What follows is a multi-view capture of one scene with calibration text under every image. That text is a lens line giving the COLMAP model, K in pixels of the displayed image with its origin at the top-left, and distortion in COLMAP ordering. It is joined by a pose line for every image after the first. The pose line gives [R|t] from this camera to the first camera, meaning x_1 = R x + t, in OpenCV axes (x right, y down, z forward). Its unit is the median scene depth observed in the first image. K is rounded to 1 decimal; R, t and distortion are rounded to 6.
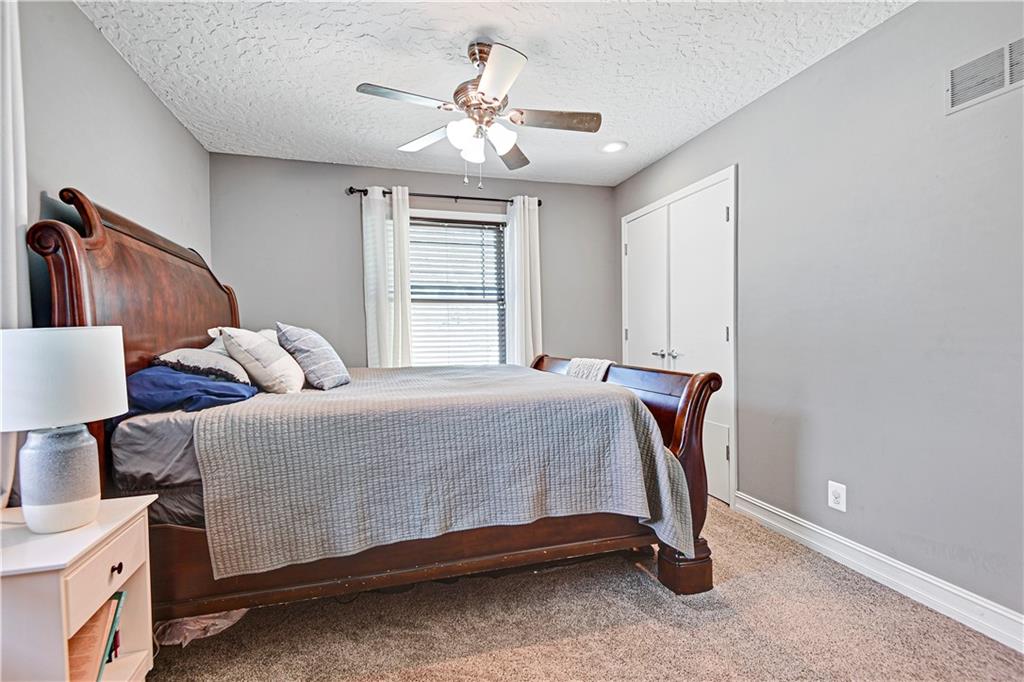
lens RADIAL K [[475.4, 0, 512.7], [0, 475.4, 341.1], [0, 0, 1]] dist [0.022373, -0.001356]
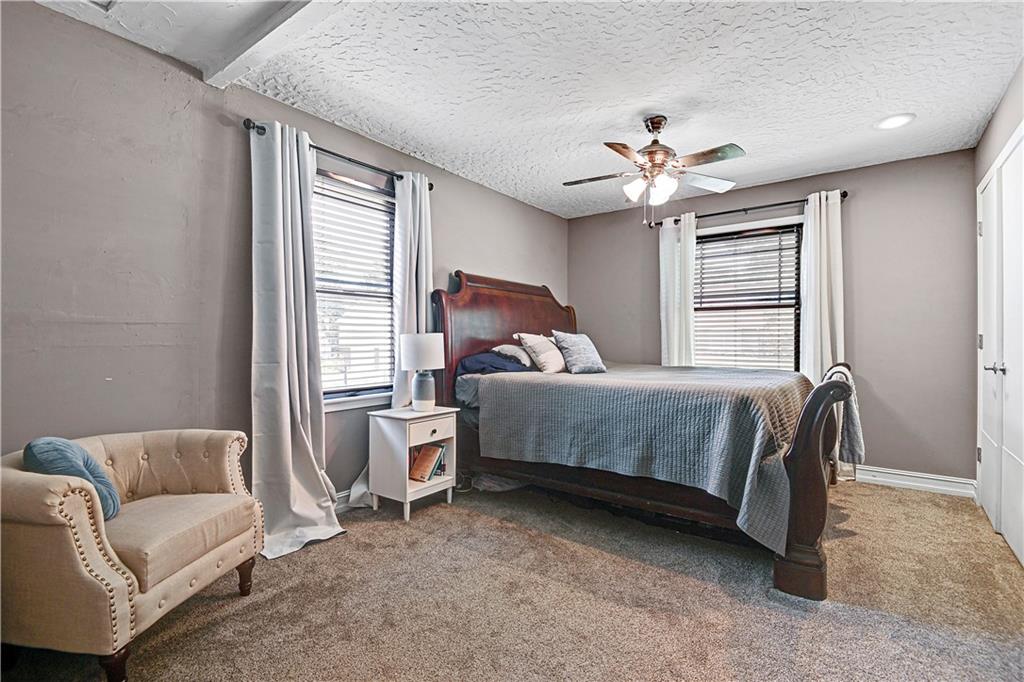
lens RADIAL K [[475.4, 0, 512.8], [0, 475.4, 343.0], [0, 0, 1]] dist [0.022373, -0.001356]
pose [[0.608490, 0.017579, -0.793367, 0.657827], [-0.021776, 0.999748, 0.005451, -0.000279], [0.793263, 0.013959, 0.608719, -0.081312]]
